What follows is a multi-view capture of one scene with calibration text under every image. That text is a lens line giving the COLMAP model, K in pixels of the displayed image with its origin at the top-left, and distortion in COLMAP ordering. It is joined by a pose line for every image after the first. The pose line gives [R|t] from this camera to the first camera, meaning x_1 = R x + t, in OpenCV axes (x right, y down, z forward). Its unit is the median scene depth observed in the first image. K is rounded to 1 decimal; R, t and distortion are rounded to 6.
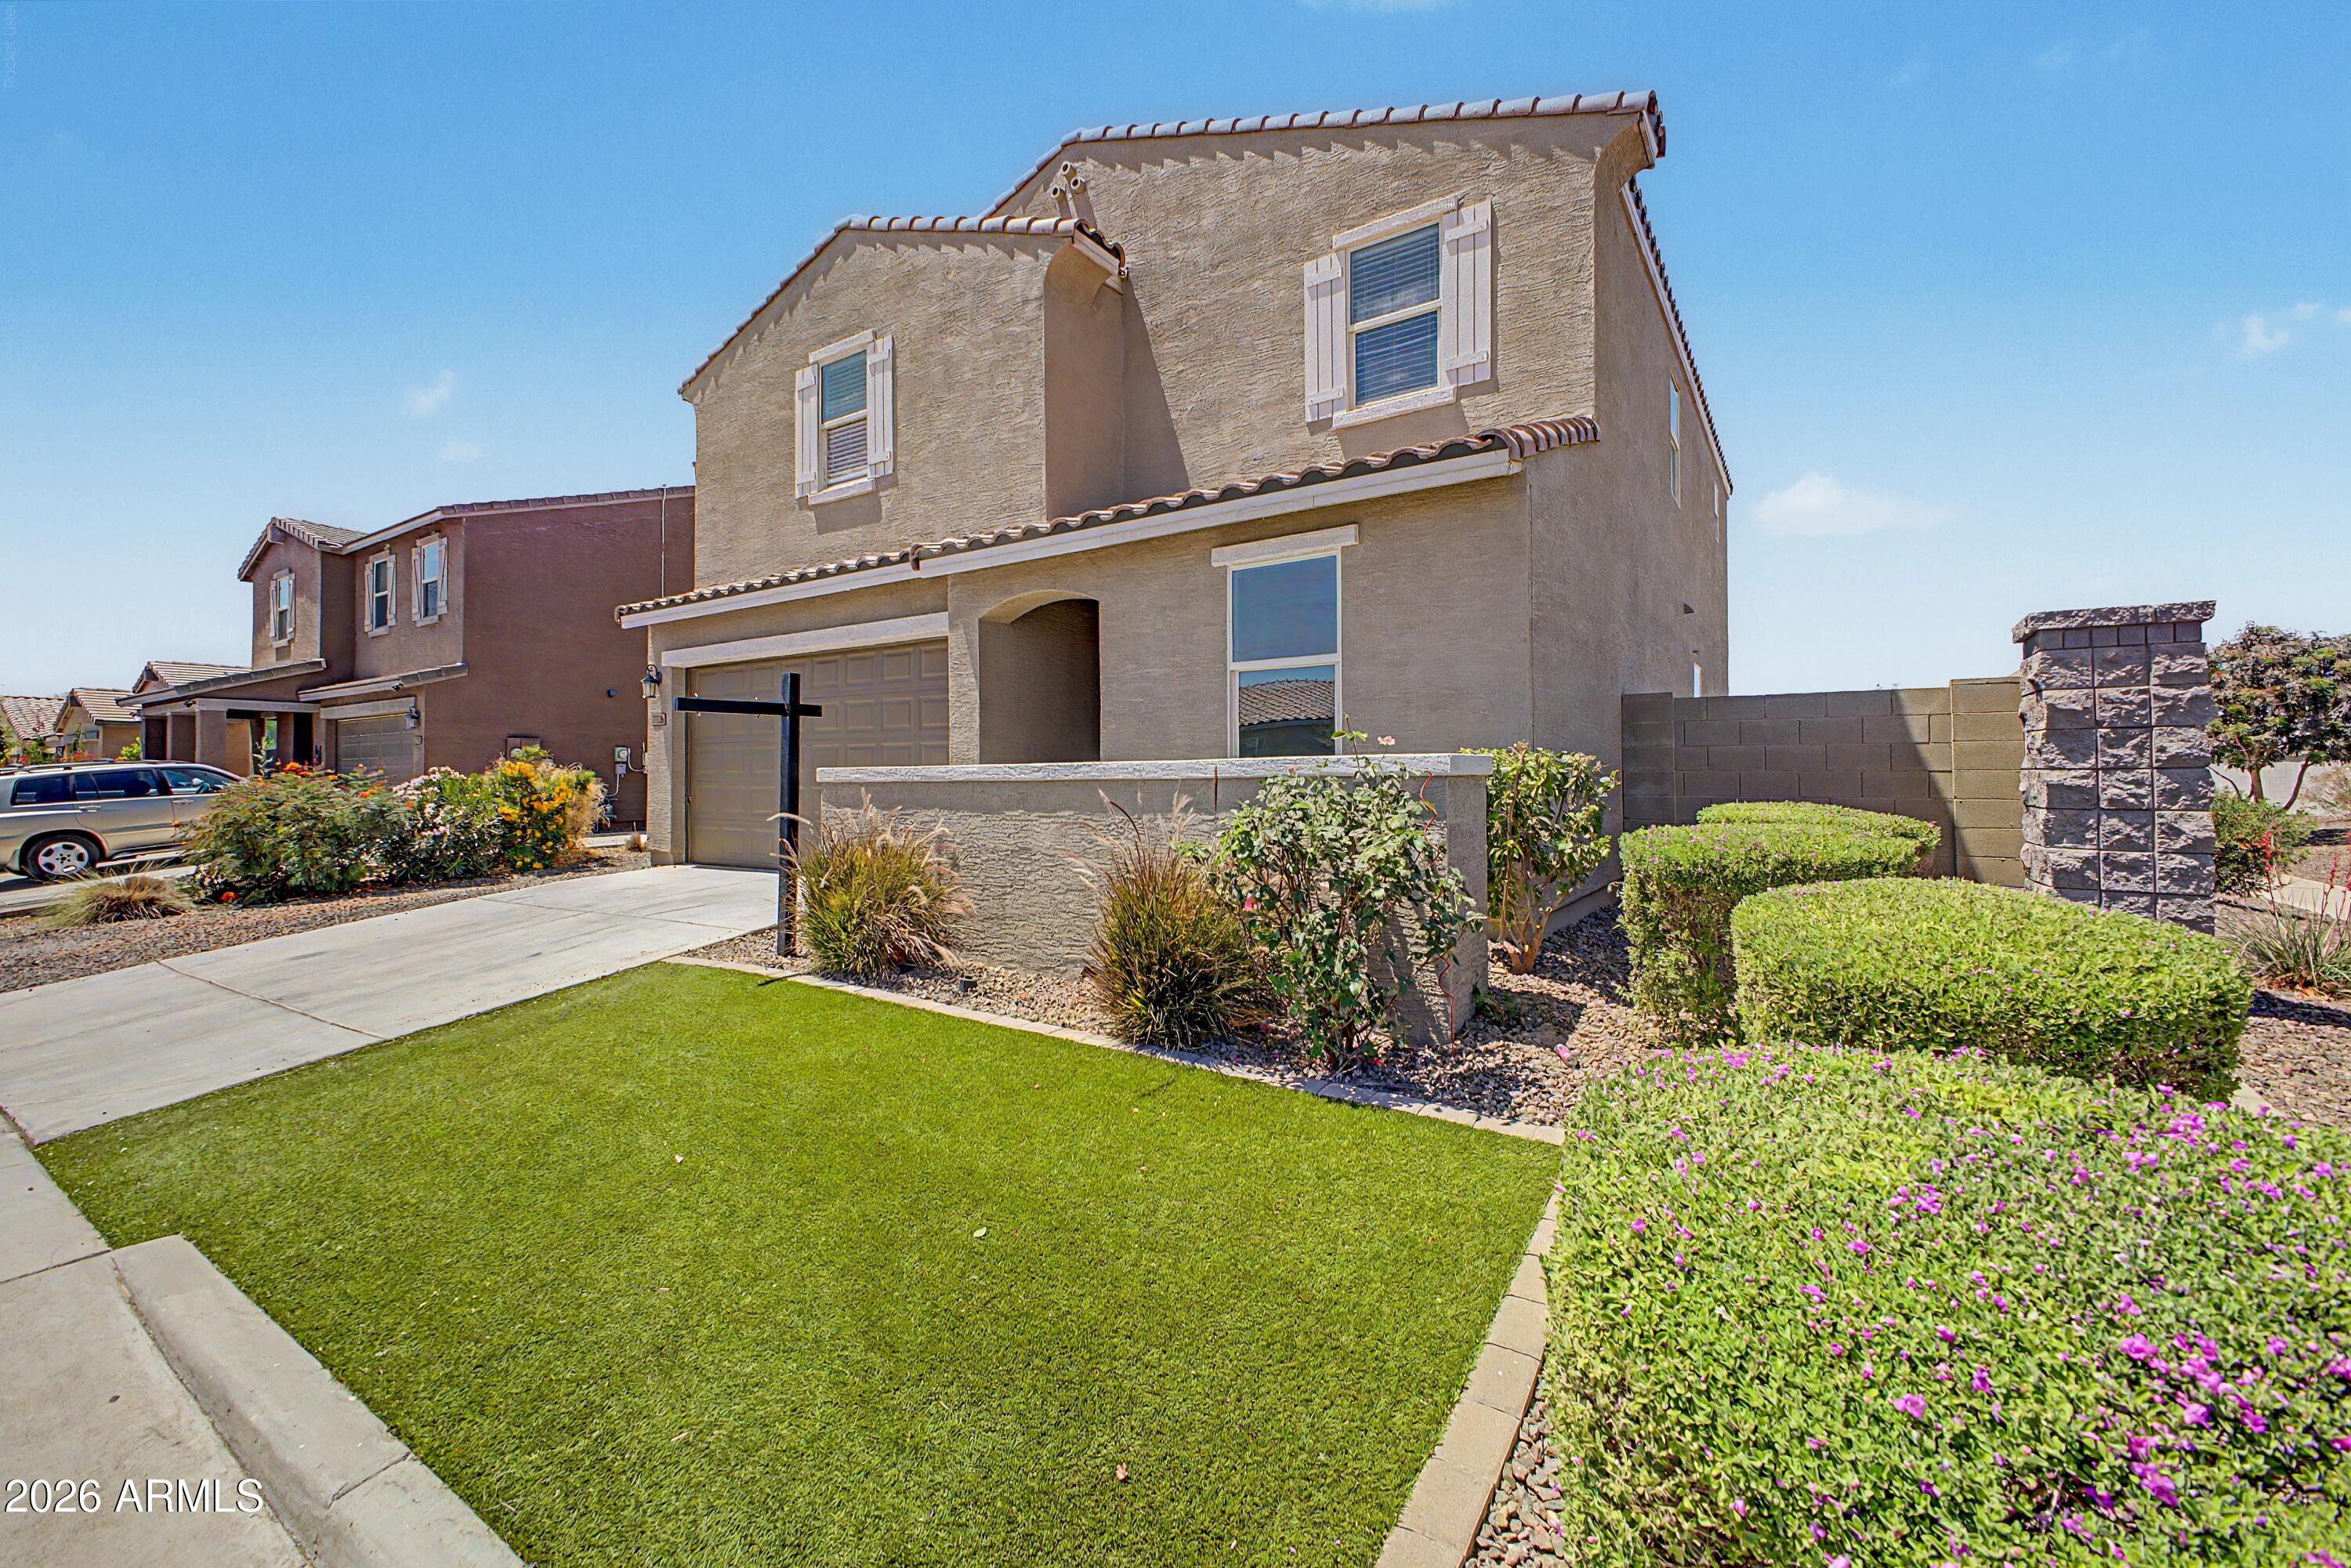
lens RADIAL K [[943.1, 0, 1181.1], [0, 943.1, 764.6], [0, 0, 1]] dist [0.013854, -0.001645]
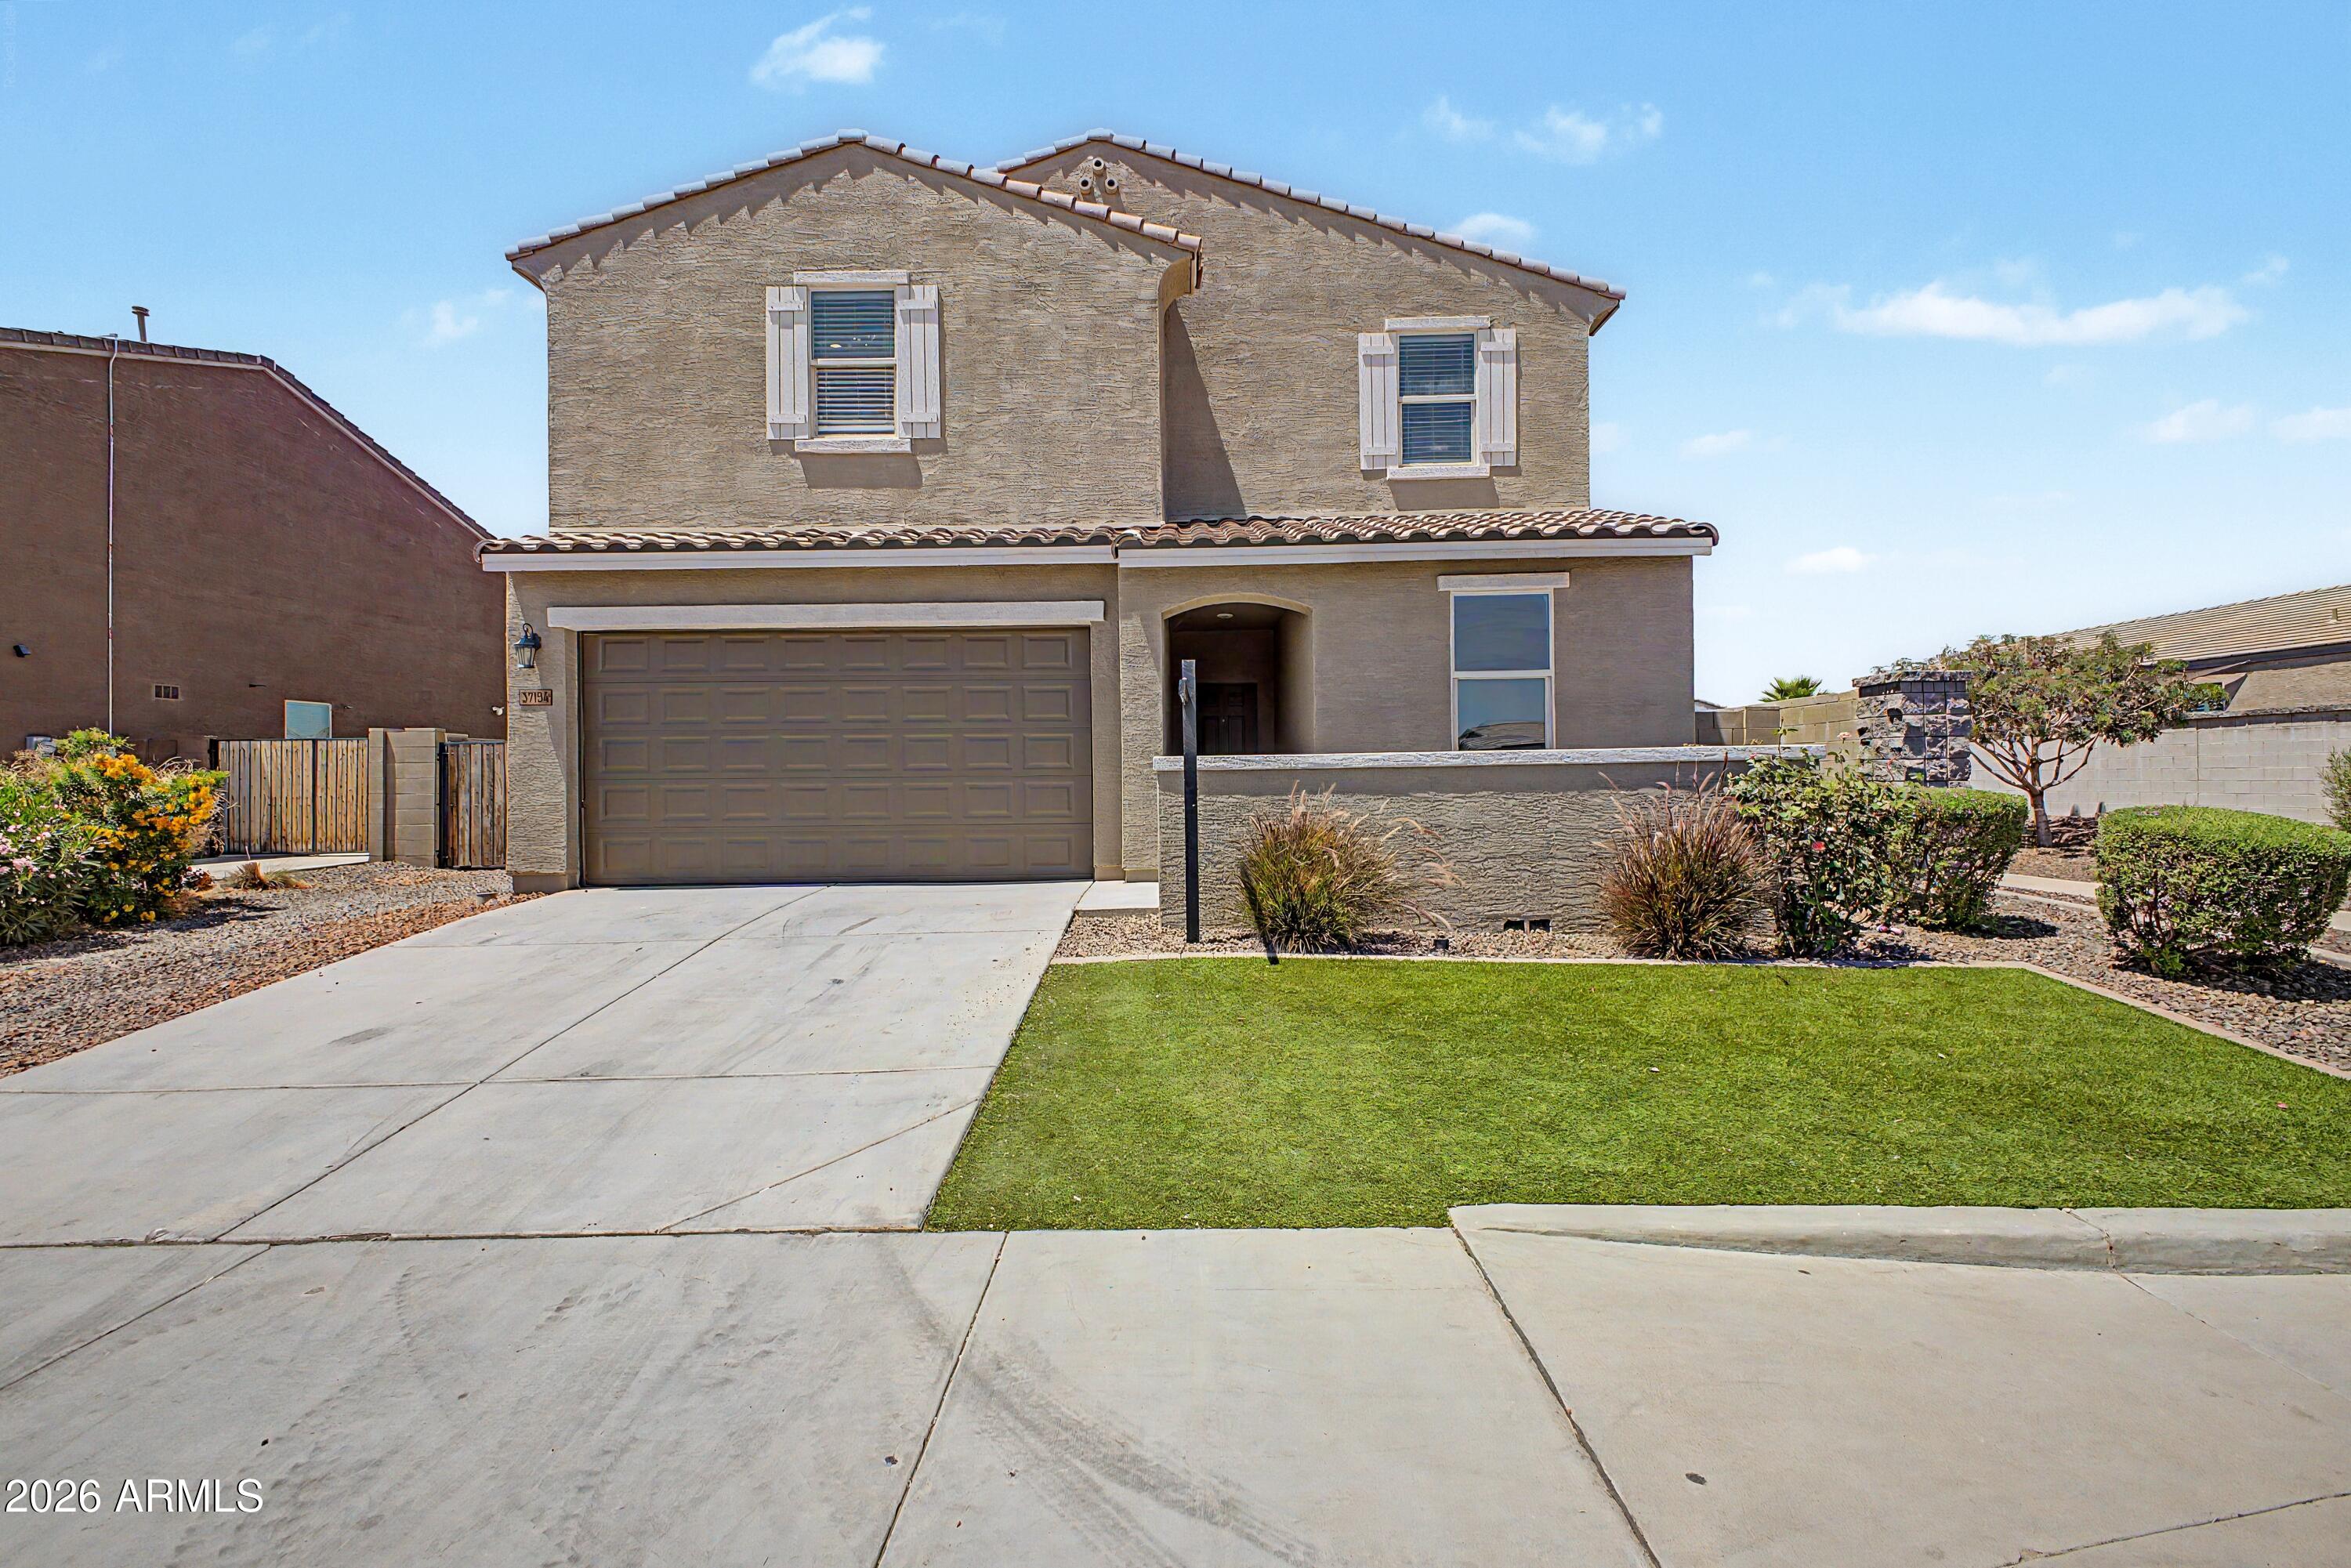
lens RADIAL K [[943.1, 0, 1174.8], [0, 943.1, 776.3], [0, 0, 1]] dist [0.013854, -0.001645]
pose [[0.845236, -0.003296, 0.534383, -0.677055], [0.001508, 0.999992, 0.003782, 0.015868], [-0.534391, -0.002391, 0.845234, 0.123615]]
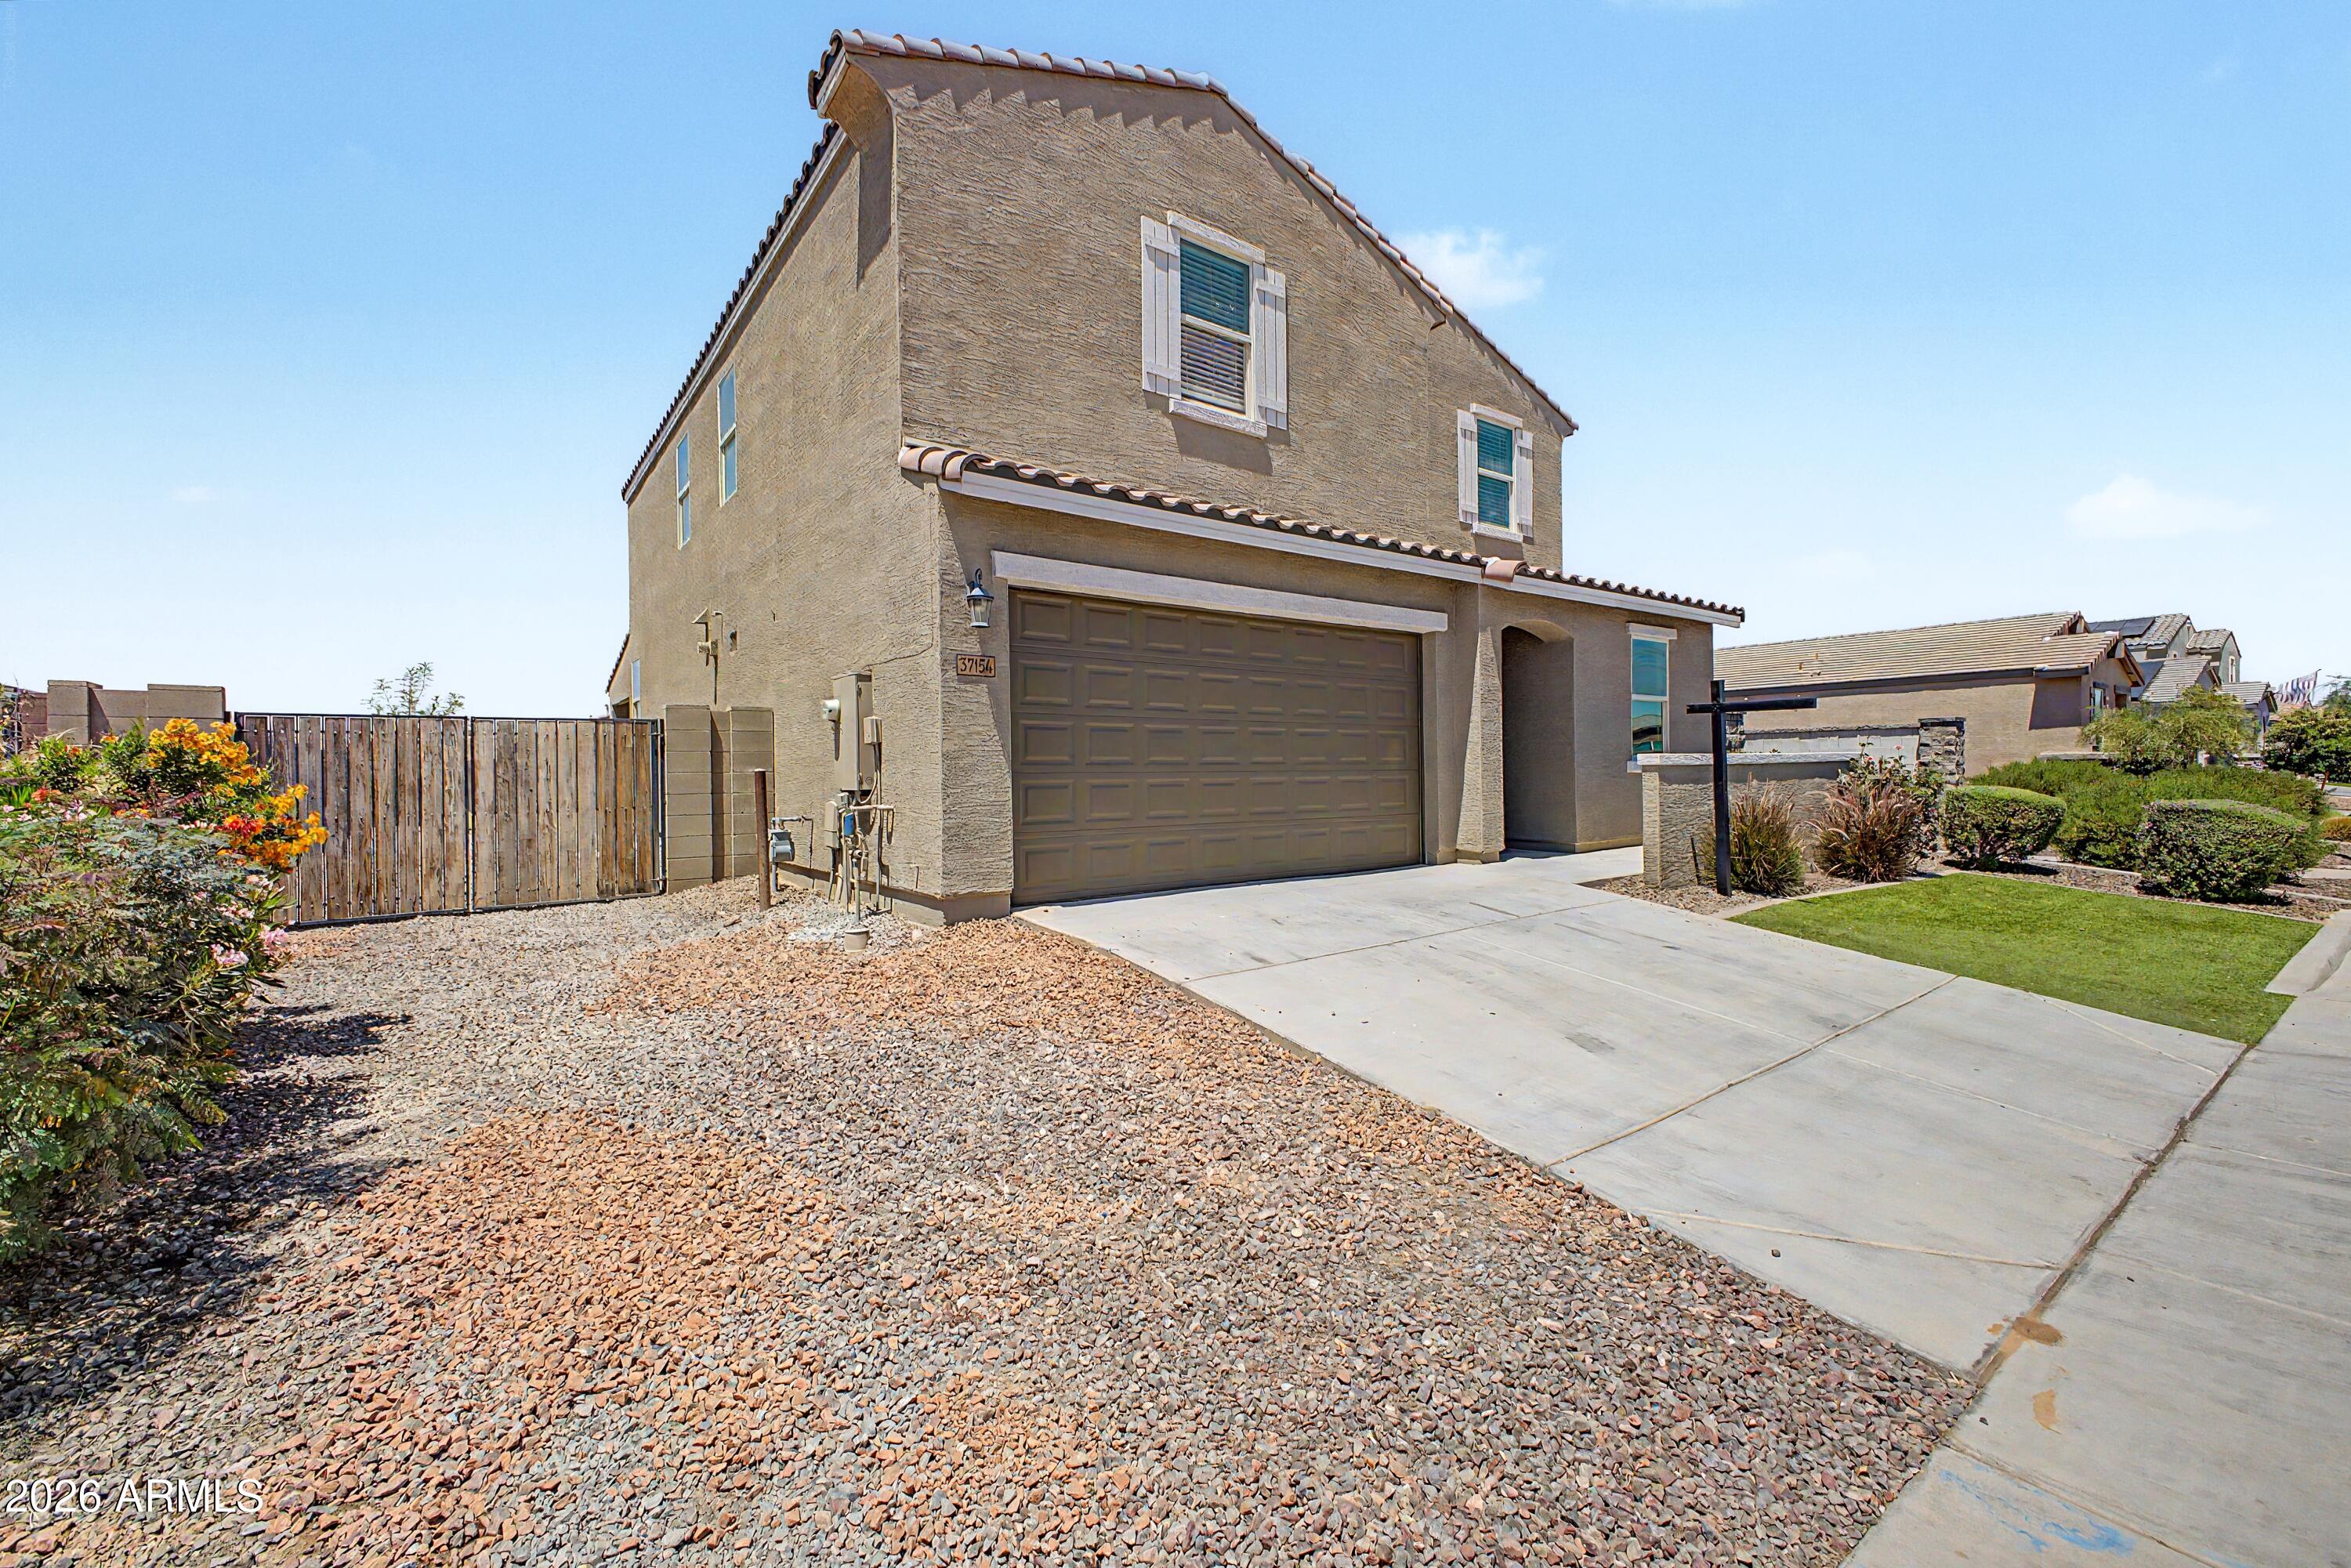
lens RADIAL K [[943.1, 0, 1165.3], [0, 943.1, 784.6], [0, 0, 1]] dist [0.013854, -0.001645]
pose [[0.350543, -0.012442, 0.936464, -1.347669], [0.000378, 0.999914, 0.013143, 0.021859], [-0.936547, -0.004253, 0.350517, 0.889376]]
